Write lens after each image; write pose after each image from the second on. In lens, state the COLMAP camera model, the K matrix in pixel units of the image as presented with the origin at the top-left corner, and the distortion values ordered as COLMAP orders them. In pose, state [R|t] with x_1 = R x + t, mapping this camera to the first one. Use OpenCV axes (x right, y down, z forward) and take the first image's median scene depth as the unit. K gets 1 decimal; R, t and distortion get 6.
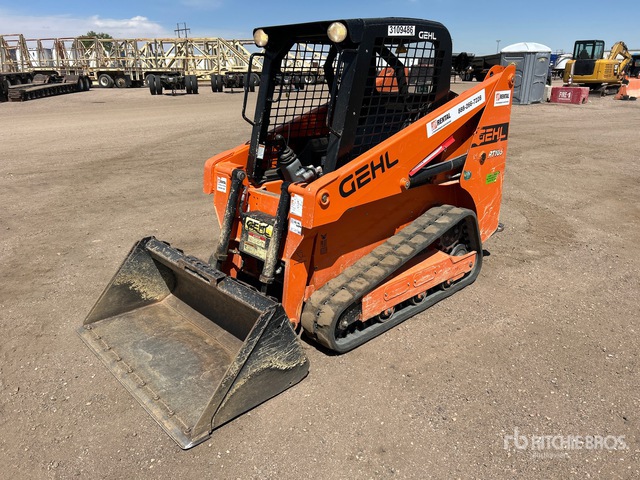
lens RADIAL K [[478.8, 0, 320.0], [0, 478.8, 240.0], [0, 0, 1]] dist [0.010566, 0.000916]
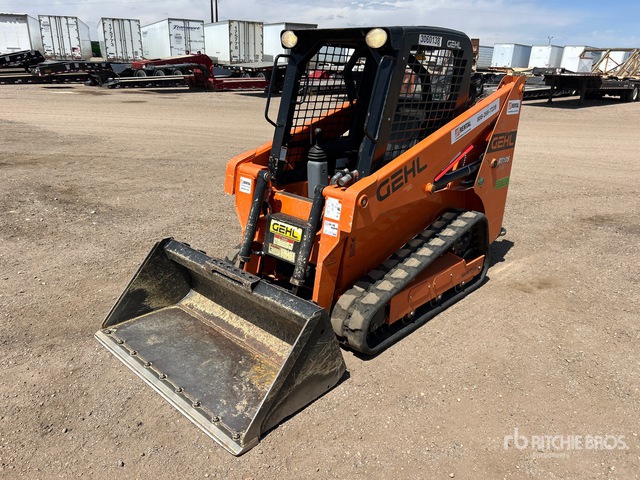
lens RADIAL K [[478.8, 0, 320.0], [0, 478.8, 240.0], [0, 0, 1]] dist [0.010566, 0.000916]
pose [[0.995329, 0.007414, 0.096253, -0.149586], [-0.007048, 0.999967, -0.004141, -0.002053], [-0.096280, 0.003443, 0.995348, 0.008102]]
